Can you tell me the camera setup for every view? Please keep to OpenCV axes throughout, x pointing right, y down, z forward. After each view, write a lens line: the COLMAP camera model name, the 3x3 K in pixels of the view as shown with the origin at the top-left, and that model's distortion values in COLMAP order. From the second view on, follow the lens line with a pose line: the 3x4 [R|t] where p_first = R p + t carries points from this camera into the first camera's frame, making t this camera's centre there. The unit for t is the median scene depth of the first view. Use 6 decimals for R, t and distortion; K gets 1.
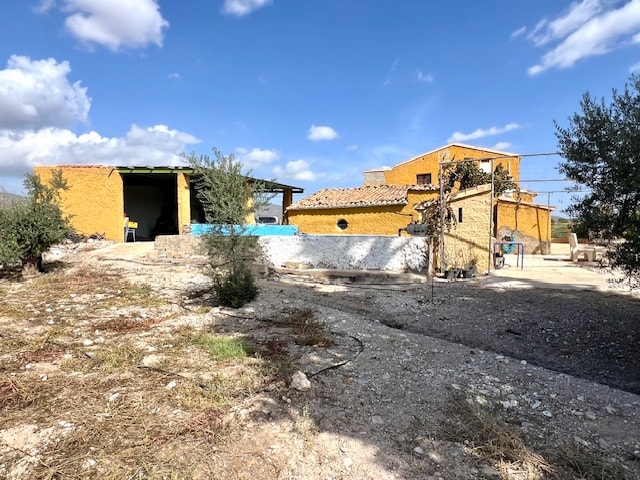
lens RADIAL K [[384.9, 0, 320.0], [0, 384.9, 240.0], [0, 0, 1]] dist [0.001383, 0.001262]
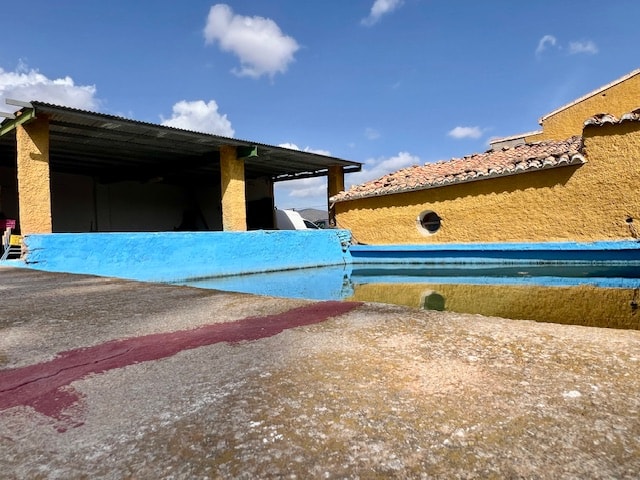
lens RADIAL K [[384.9, 0, 320.0], [0, 384.9, 240.0], [0, 0, 1]] dist [0.001383, 0.001262]
pose [[0.941848, -0.041502, -0.333467, 0.088205], [0.034094, 0.999025, -0.028040, -0.008570], [0.334306, 0.015041, 0.942345, 0.483503]]
